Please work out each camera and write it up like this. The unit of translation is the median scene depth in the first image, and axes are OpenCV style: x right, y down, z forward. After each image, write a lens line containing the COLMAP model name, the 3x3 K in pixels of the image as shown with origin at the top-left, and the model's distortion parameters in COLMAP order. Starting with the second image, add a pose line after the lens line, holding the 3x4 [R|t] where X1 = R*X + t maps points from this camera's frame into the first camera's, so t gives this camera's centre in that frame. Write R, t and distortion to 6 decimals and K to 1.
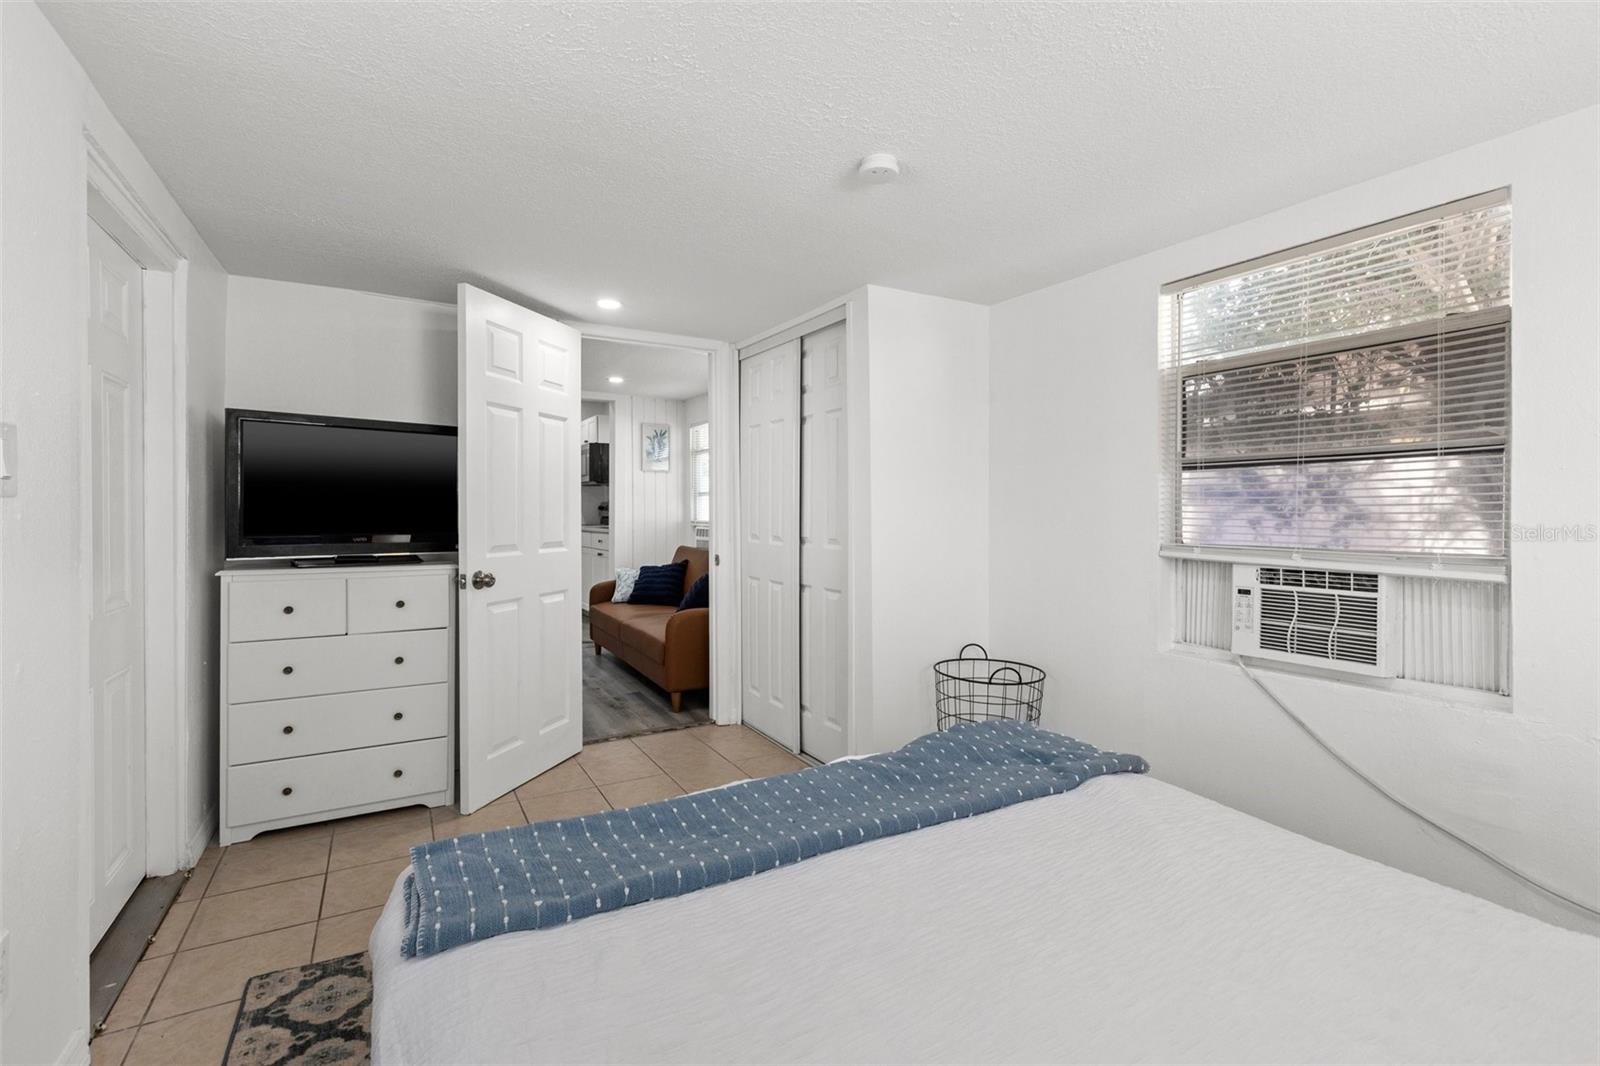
lens RADIAL K [[720.6, 0, 796.8], [0, 720.6, 513.4], [0, 0, 1]] dist [0.000761, -0.000156]
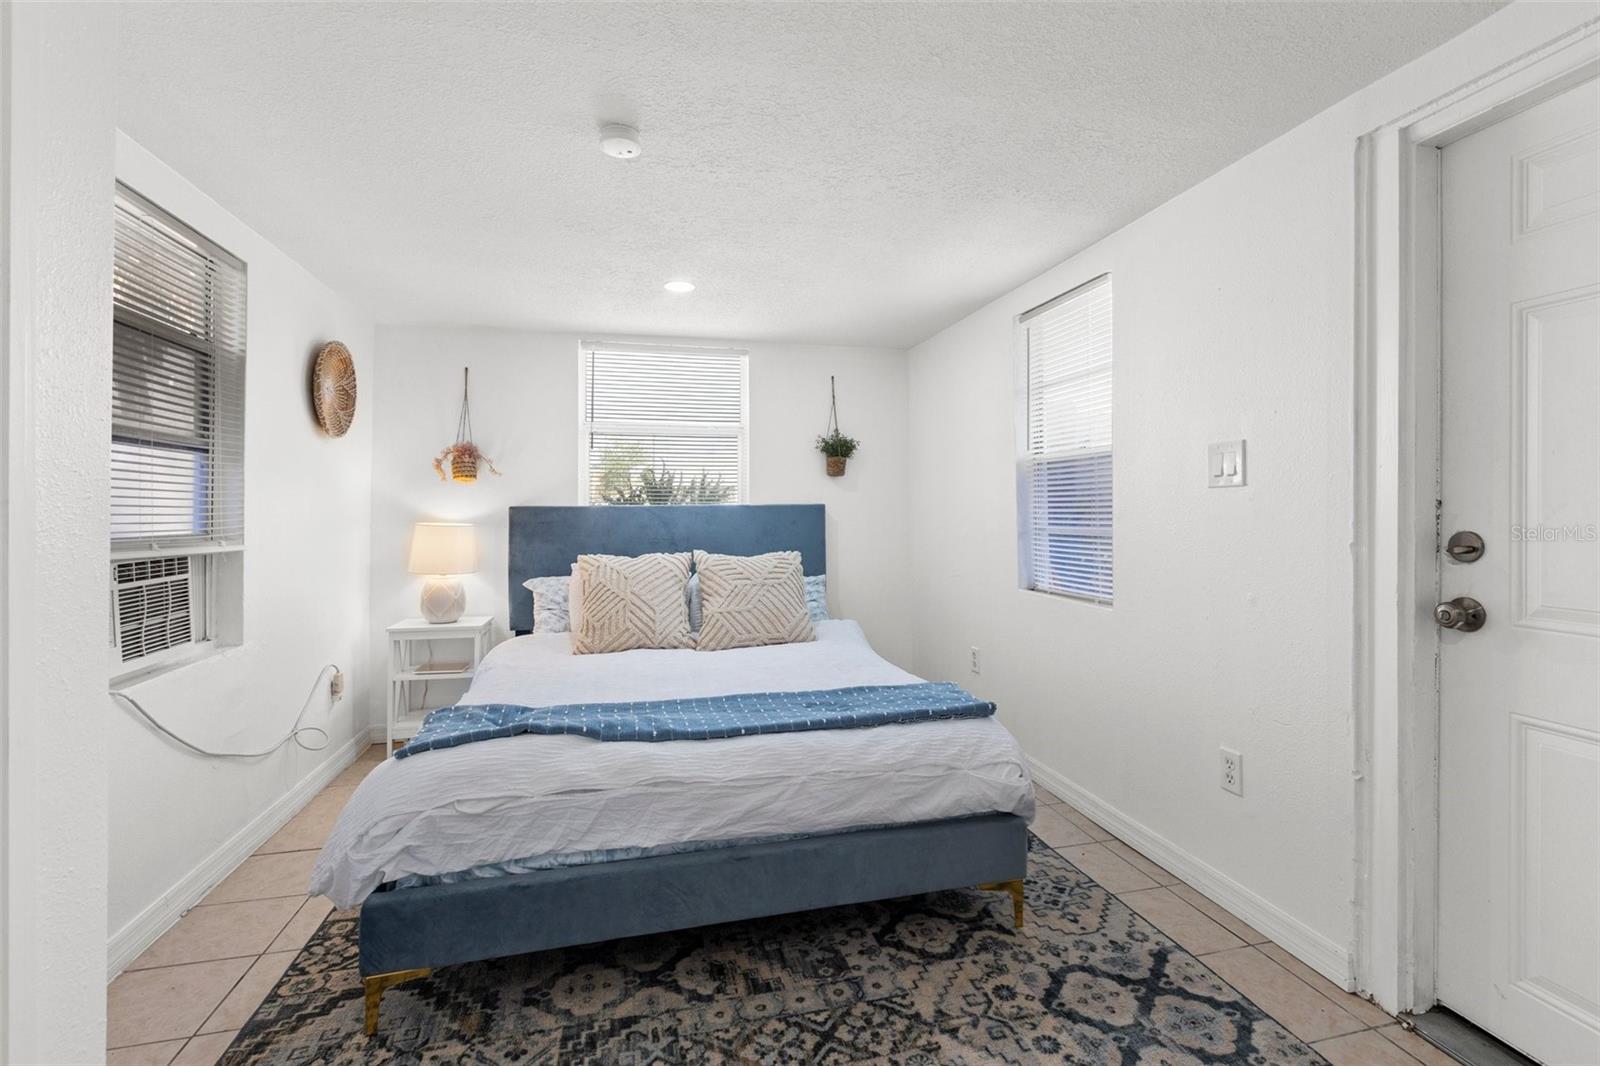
lens RADIAL K [[729.7, 0, 804.2], [0, 729.7, 514.7], [0, 0, 1]] dist [-0.000718, -0.000270]
pose [[-0.964115, 0.001495, 0.265481, -0.410214], [0.004629, 0.999927, 0.011179, 0.014998], [-0.265445, 0.012007, -0.964051, 1.970319]]
